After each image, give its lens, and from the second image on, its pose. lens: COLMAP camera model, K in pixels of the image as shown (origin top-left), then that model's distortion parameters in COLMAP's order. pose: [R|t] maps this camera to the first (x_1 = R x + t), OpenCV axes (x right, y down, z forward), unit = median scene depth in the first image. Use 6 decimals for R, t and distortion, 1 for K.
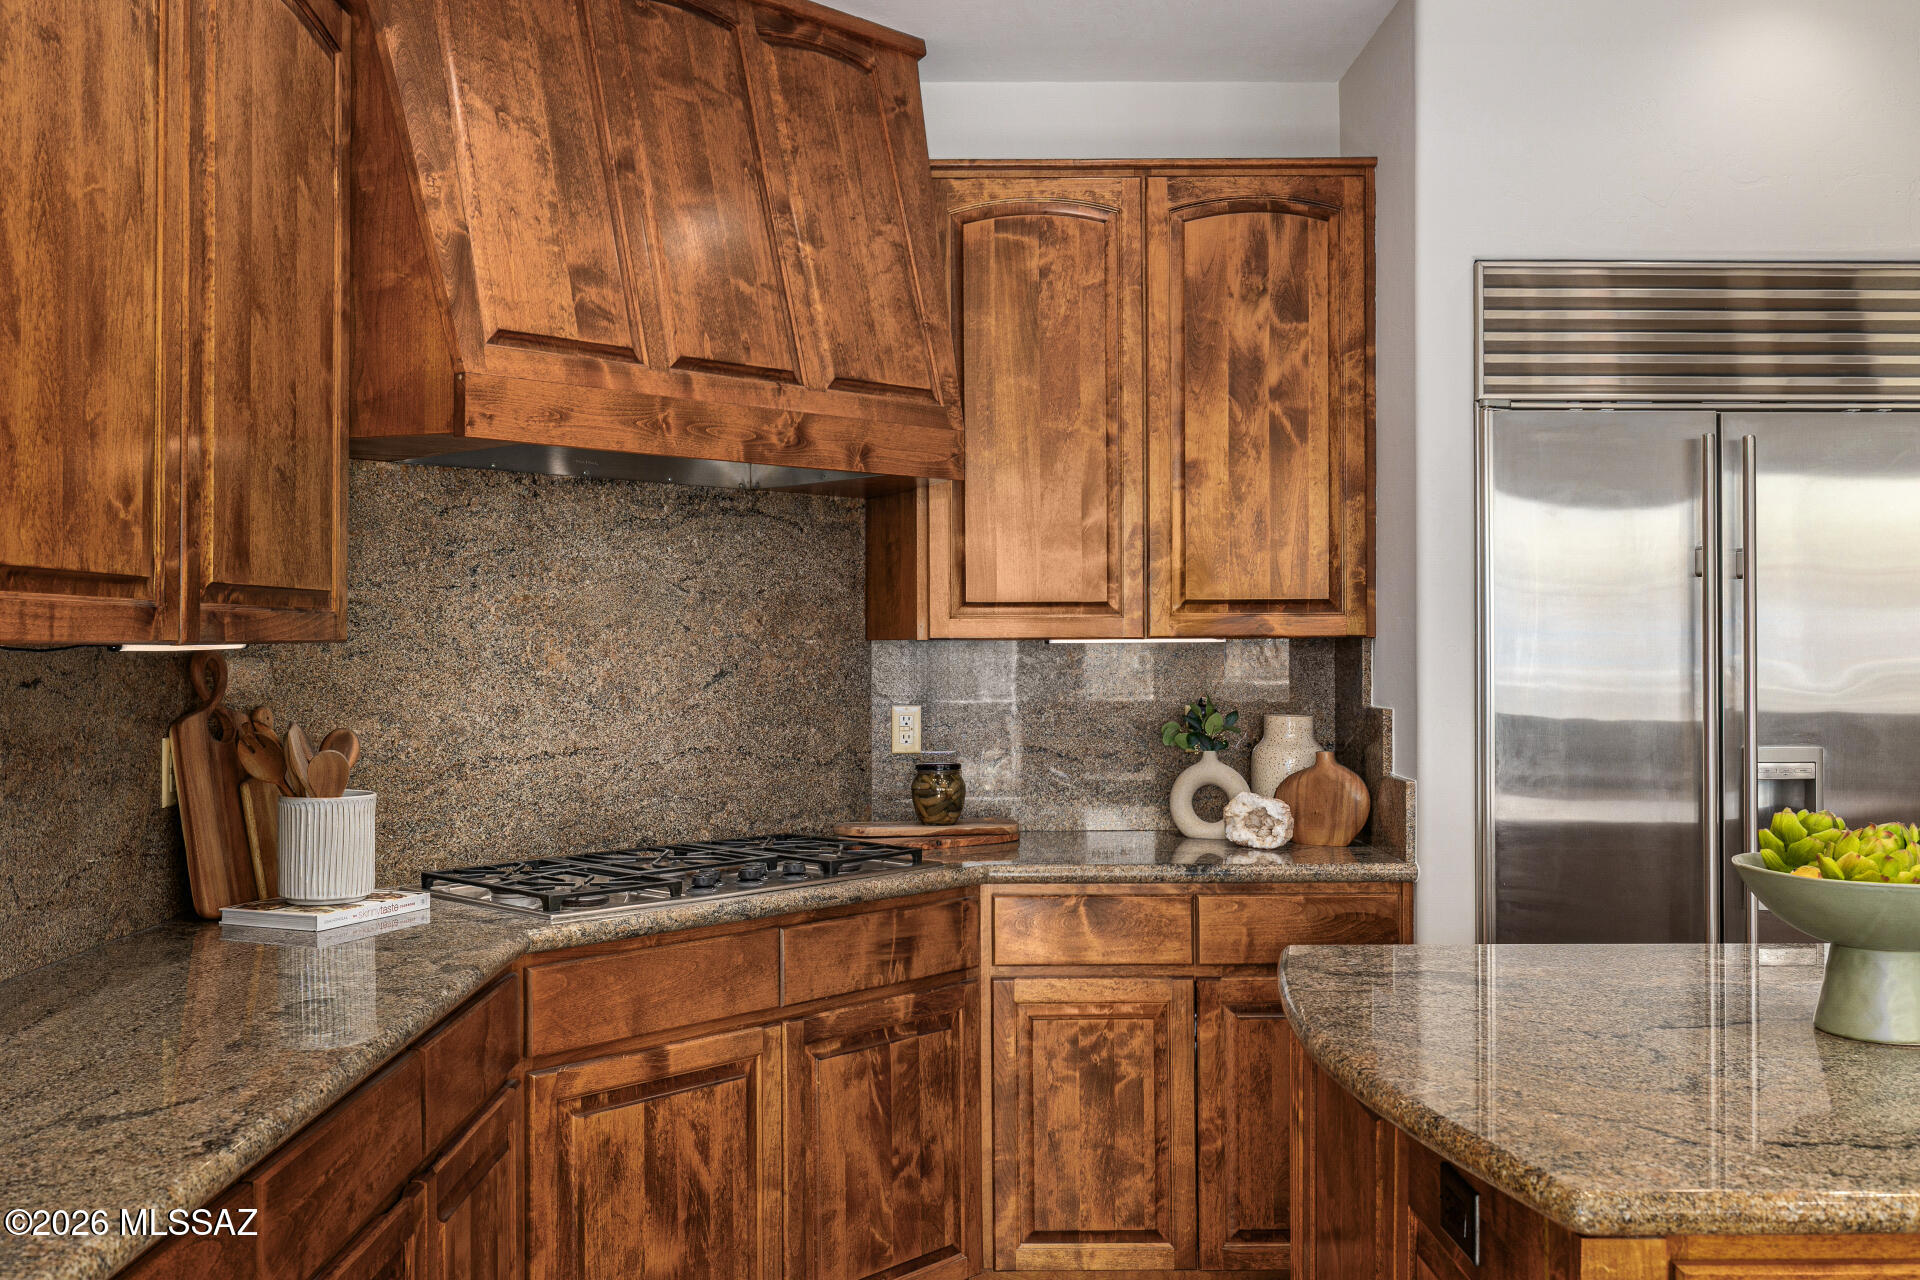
lens RADIAL K [[1706.4, 0, 952.1], [0, 1706.4, 630.0], [0, 0, 1]] dist [0.000760, 0.006931]
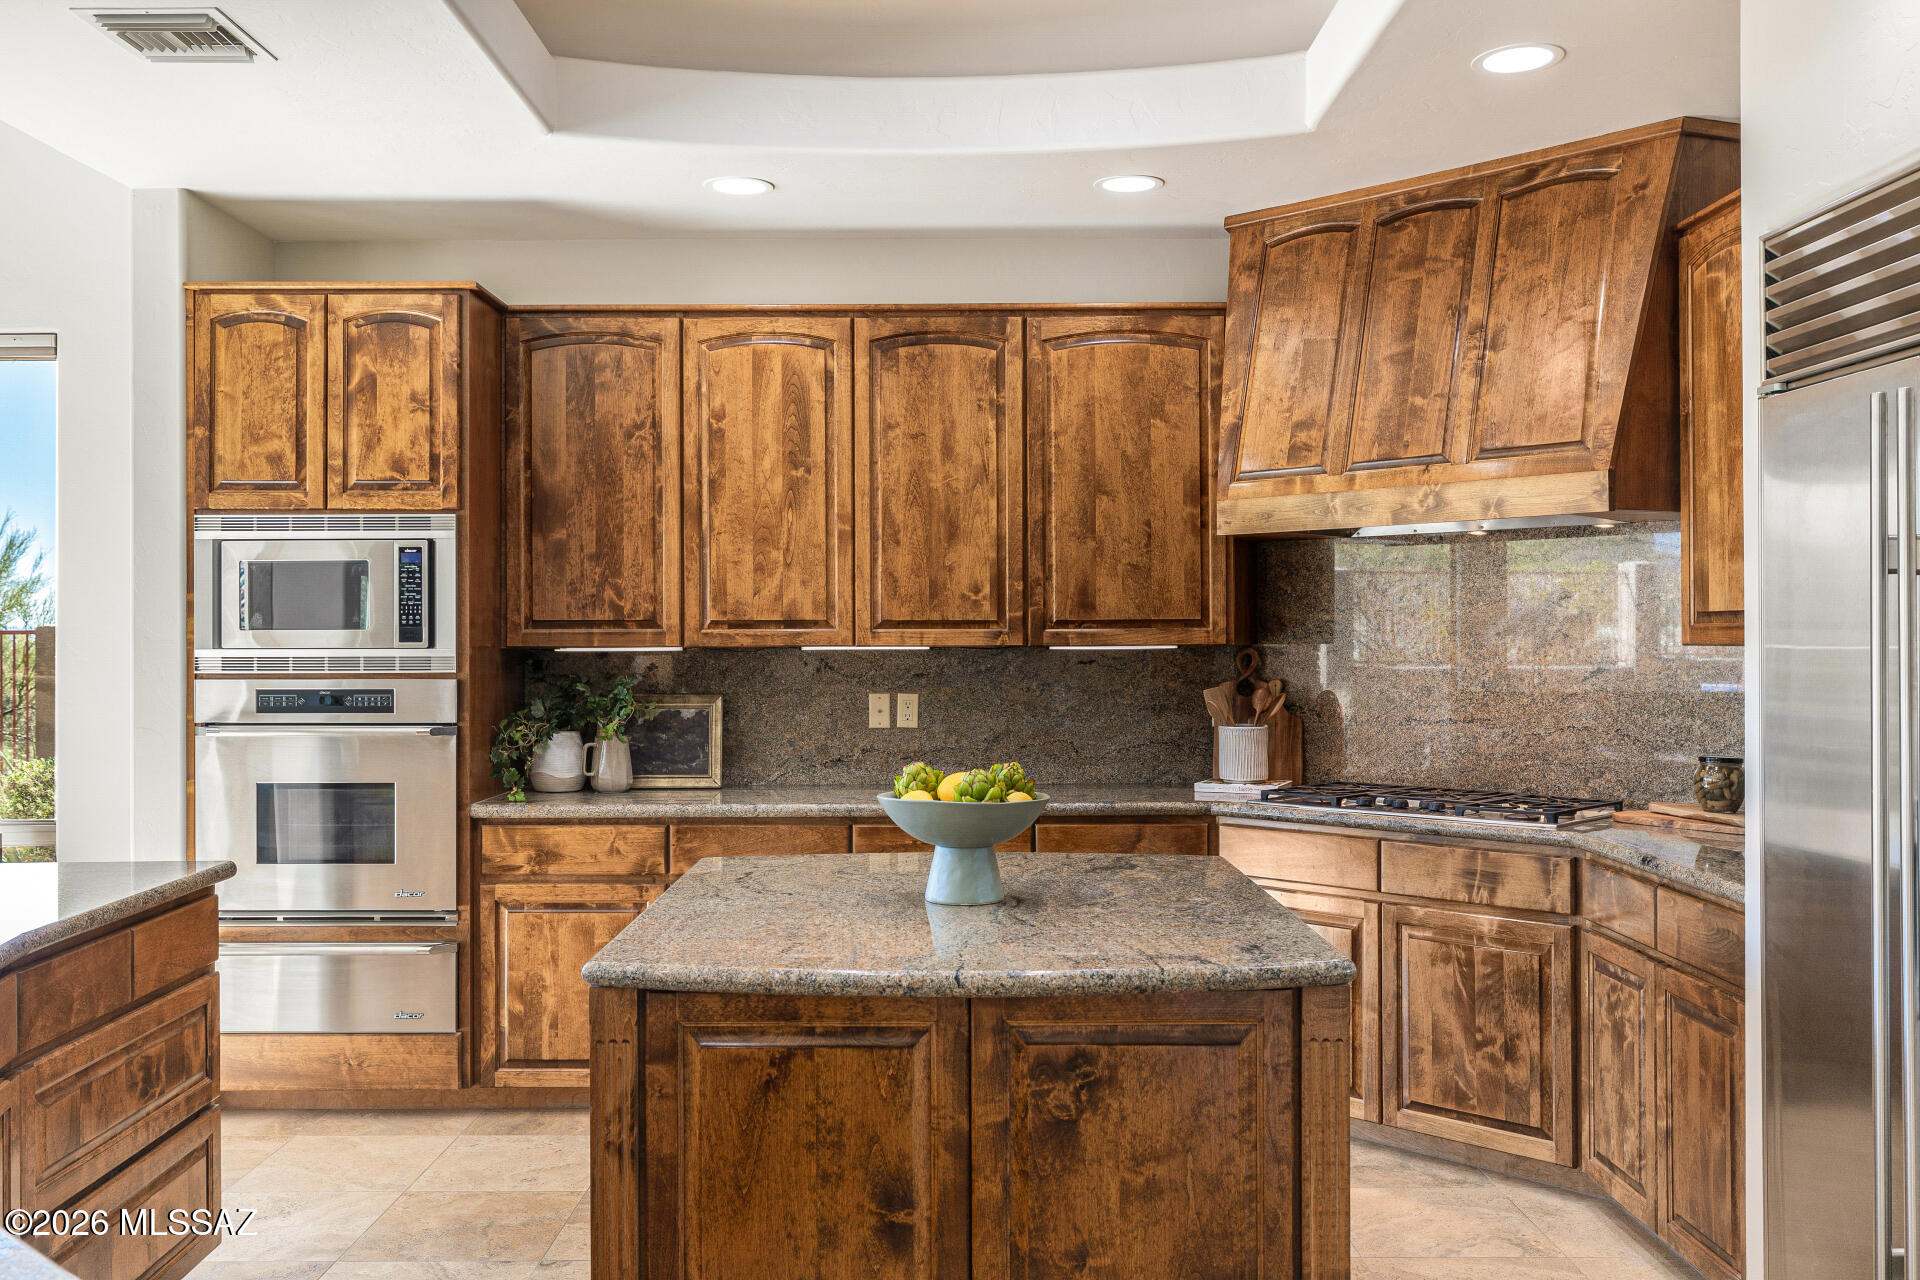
lens RADIAL K [[1636.1, 0, 955.6], [0, 1636.1, 633.0], [0, 0, 1]] dist [0.005825, 0.011635]
pose [[-0.004829, 0.001169, -0.999988, 1.181339], [0.009952, 0.999950, 0.001121, -0.009185], [0.999939, -0.009947, -0.004841, 0.568571]]
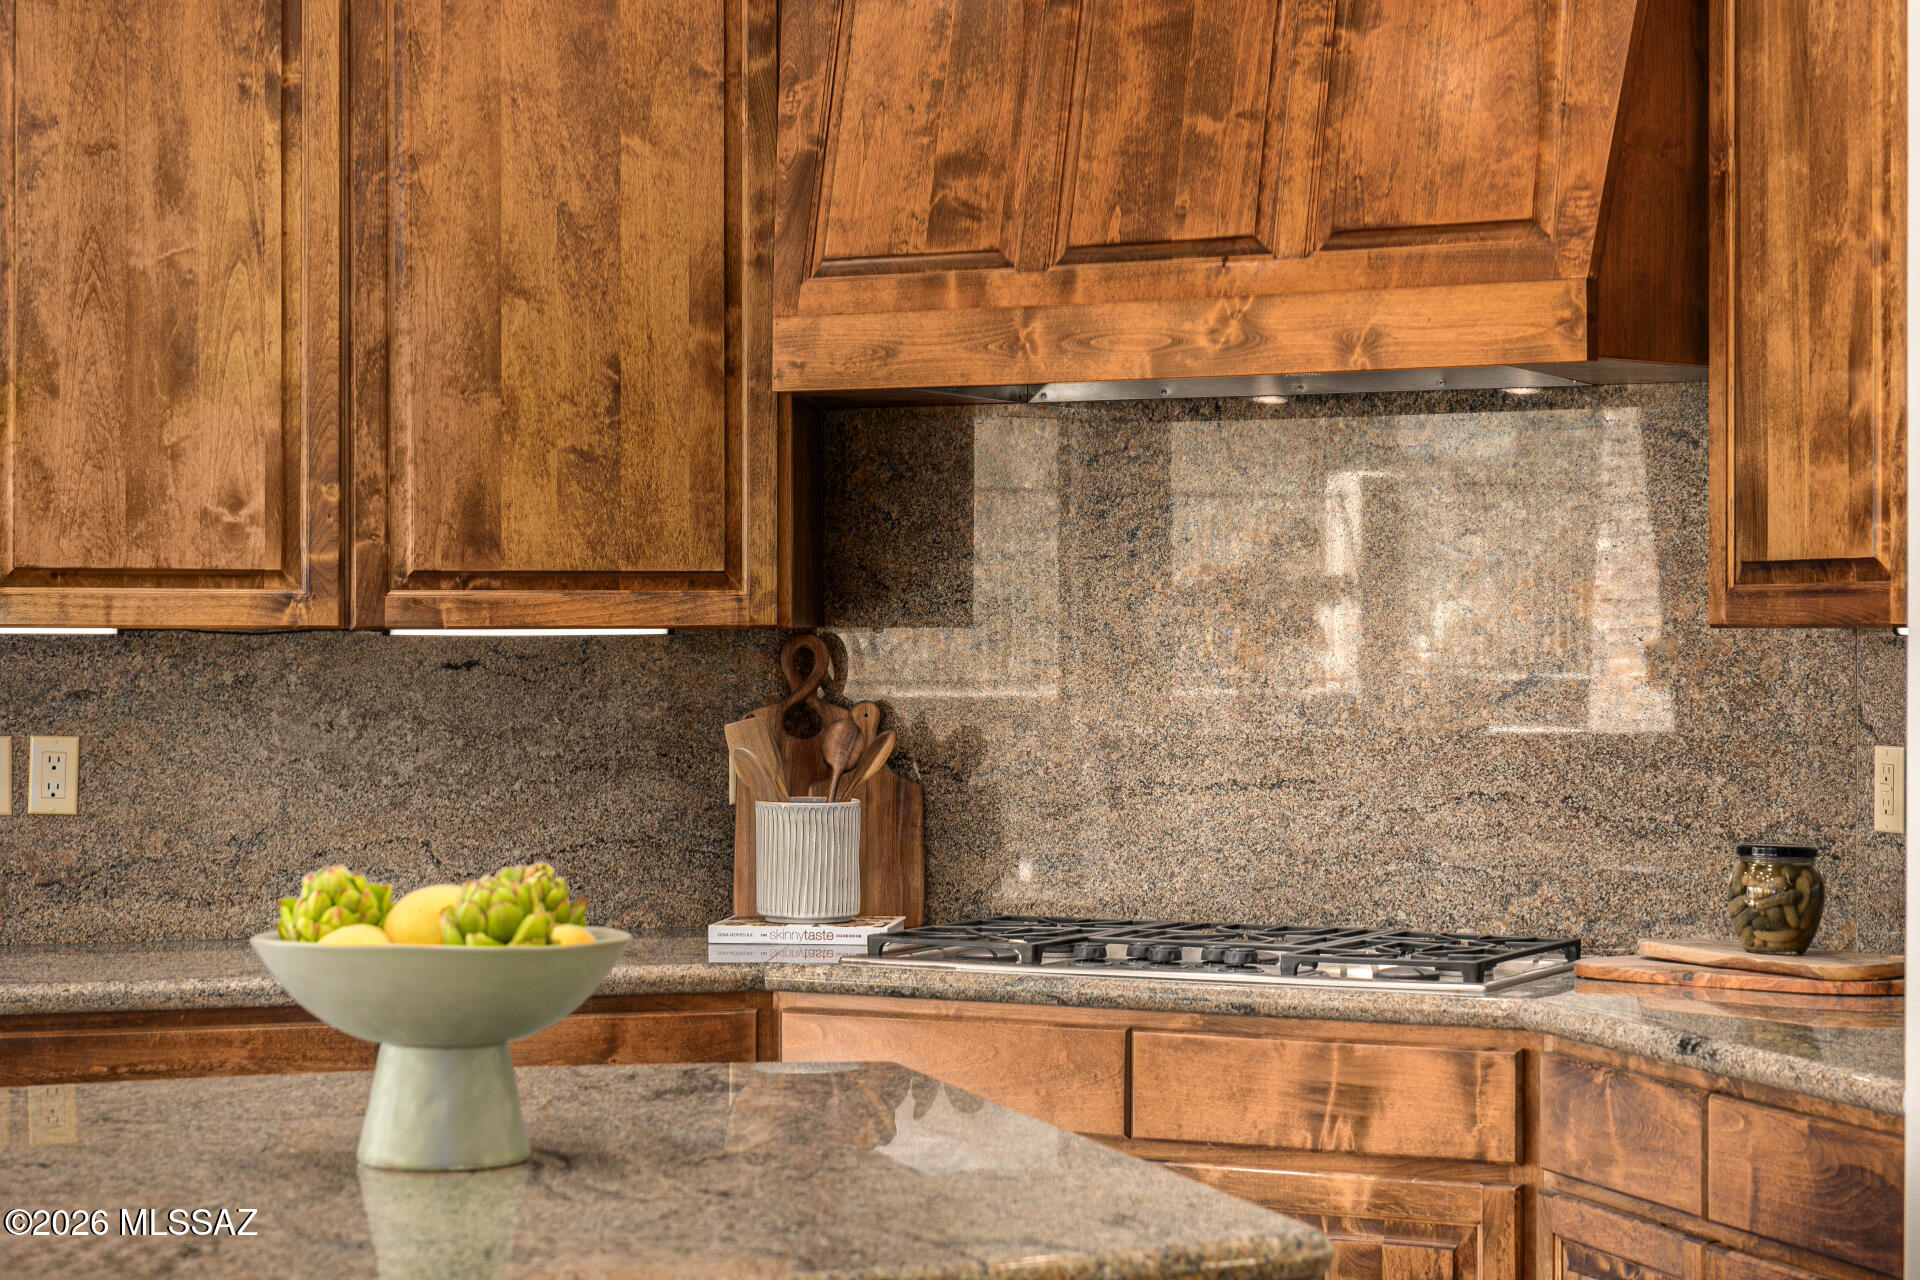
lens RADIAL K [[3740.1, 0, 979.4], [0, 3740.1, 639.2], [0, 0, 1]] dist [0.038101, 0.073243]
pose [[0.297838, 0.006268, -0.954596, 1.231917], [0.004007, 0.999961, 0.007816, -0.001443], [0.954608, -0.006153, 0.297801, 0.418912]]
